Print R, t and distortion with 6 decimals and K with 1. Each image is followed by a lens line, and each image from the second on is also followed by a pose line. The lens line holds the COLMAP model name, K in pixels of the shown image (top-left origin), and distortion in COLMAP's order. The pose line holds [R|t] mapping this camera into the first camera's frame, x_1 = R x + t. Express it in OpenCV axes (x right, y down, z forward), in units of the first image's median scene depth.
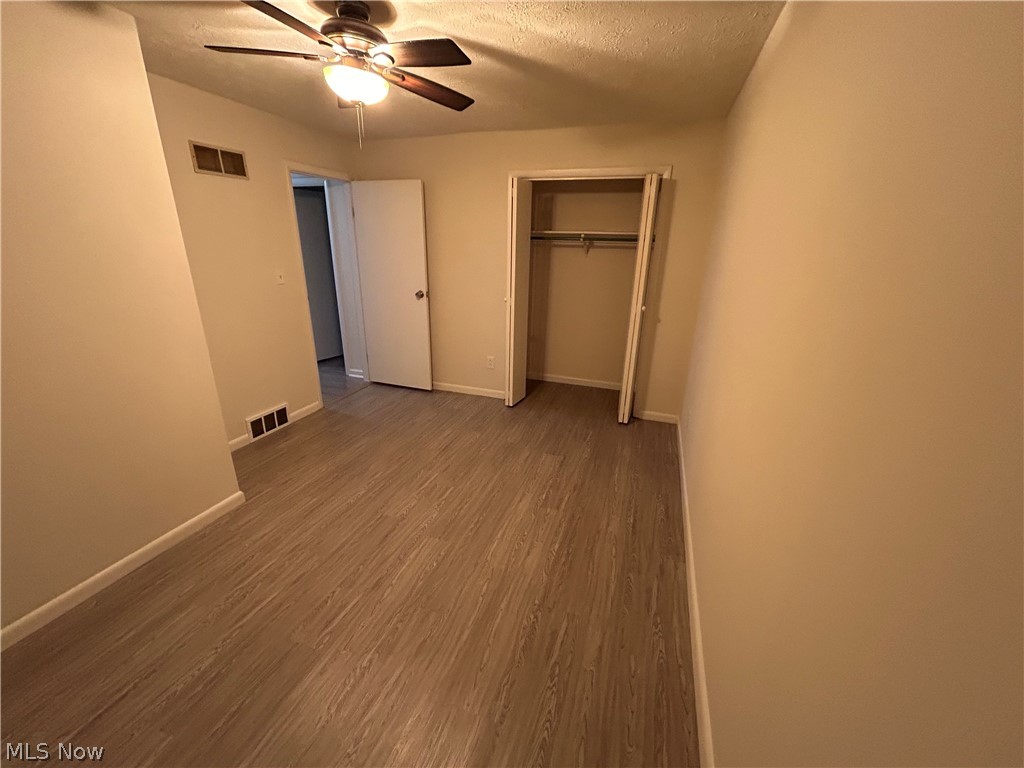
lens RADIAL K [[416.4, 0, 513.8], [0, 416.4, 385.7], [0, 0, 1]] dist [-0.003770, 0.001014]
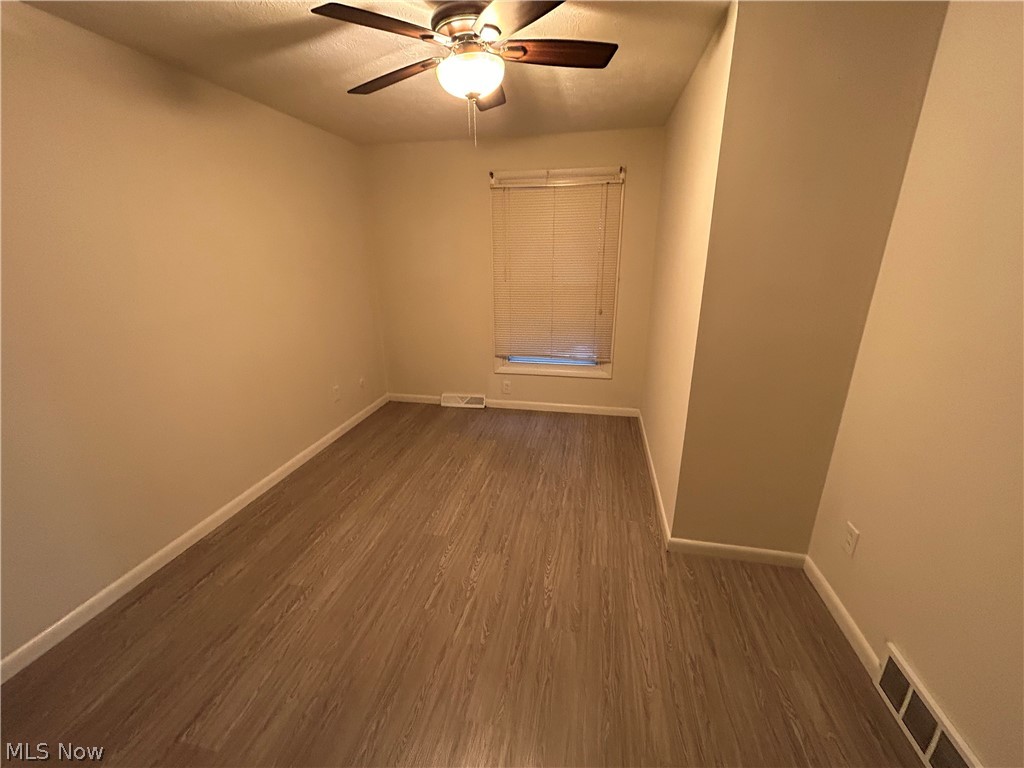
lens RADIAL K [[416.4, 0, 507.8], [0, 416.4, 382.5], [0, 0, 1]] dist [-0.003770, 0.001014]
pose [[-0.992772, 0.027223, -0.116885, -0.211792], [-0.049439, 0.794687, 0.605002, -0.474845], [0.109357, 0.606408, -0.787598, 1.343034]]
